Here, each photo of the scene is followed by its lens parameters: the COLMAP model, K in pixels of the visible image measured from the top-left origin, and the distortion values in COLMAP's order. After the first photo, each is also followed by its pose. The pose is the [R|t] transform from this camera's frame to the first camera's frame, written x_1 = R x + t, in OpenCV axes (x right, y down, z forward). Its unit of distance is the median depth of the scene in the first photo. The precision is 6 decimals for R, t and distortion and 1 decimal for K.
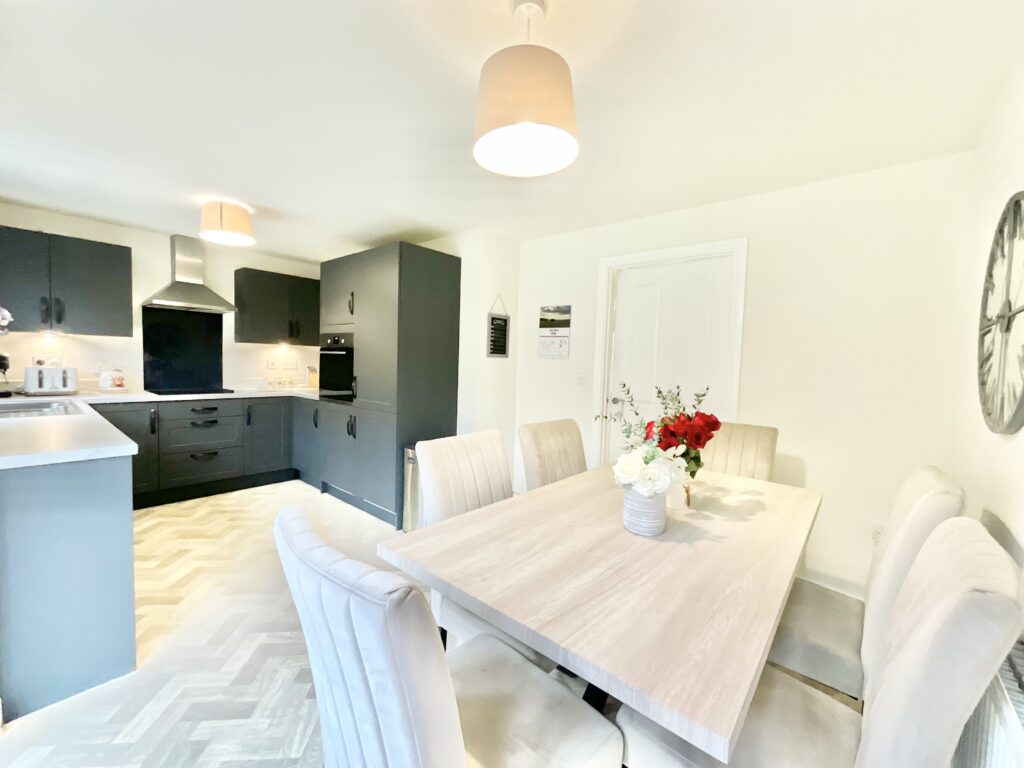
lens RADIAL K [[411.8, 0, 514.2], [0, 411.8, 385.0], [0, 0, 1]] dist [0.002536, -0.009707]
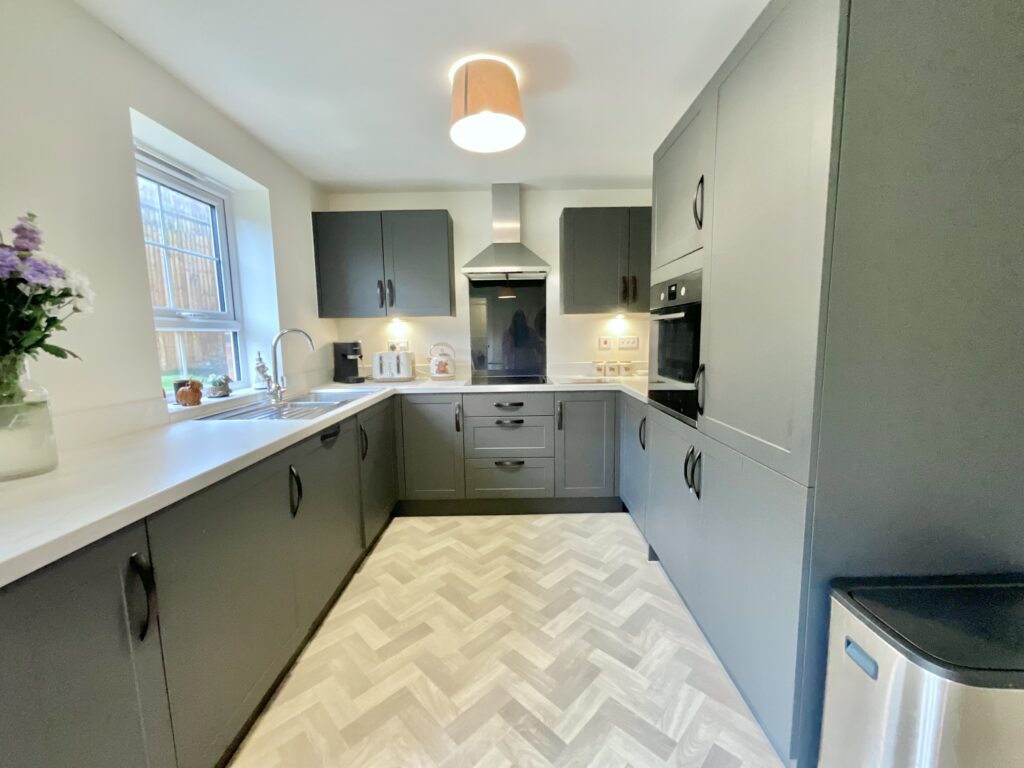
lens RADIAL K [[422.3, 0, 509.1], [0, 422.3, 384.5], [0, 0, 1]] dist [0.017245, 0.000018]
pose [[0.630745, 0.048439, -0.774477, -0.149837], [-0.002796, 0.998185, 0.060154, -0.026256], [0.775985, -0.035776, 0.629736, 0.513991]]
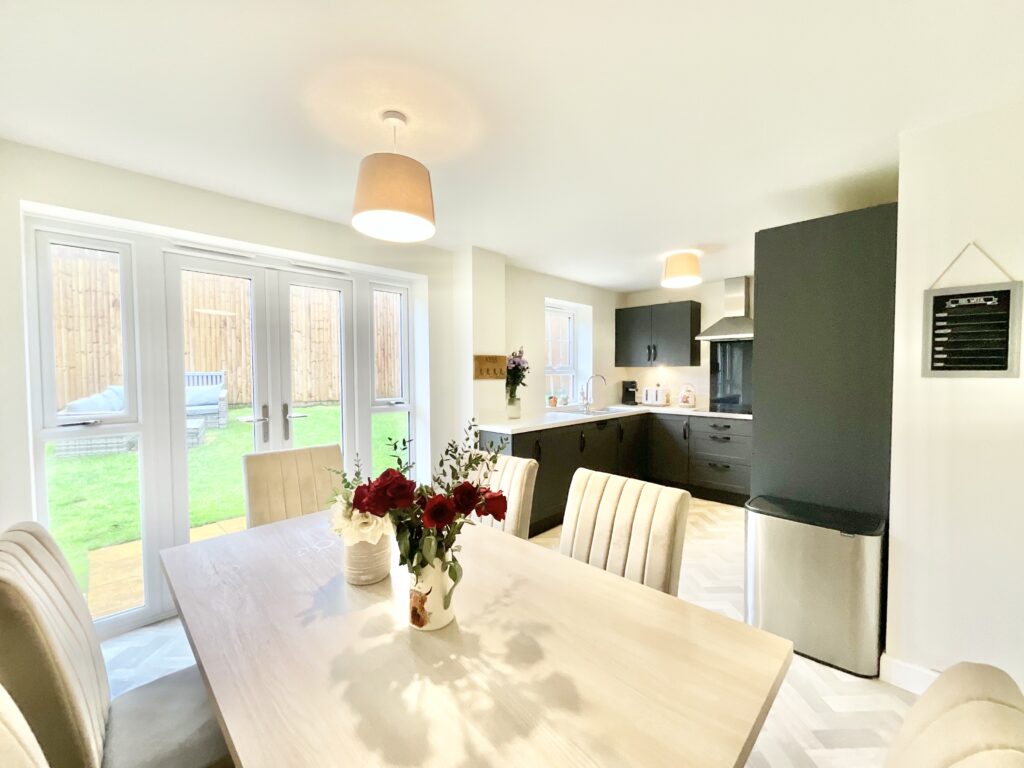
lens RADIAL K [[411.8, 0, 514.2], [0, 411.8, 385.0], [0, 0, 1]] dist [0.002536, -0.009707]
pose [[-0.069151, 0.002218, -0.997604, 0.443719], [-0.051060, 0.998679, 0.005760, -0.033635], [0.996299, 0.051336, -0.068946, 0.505271]]
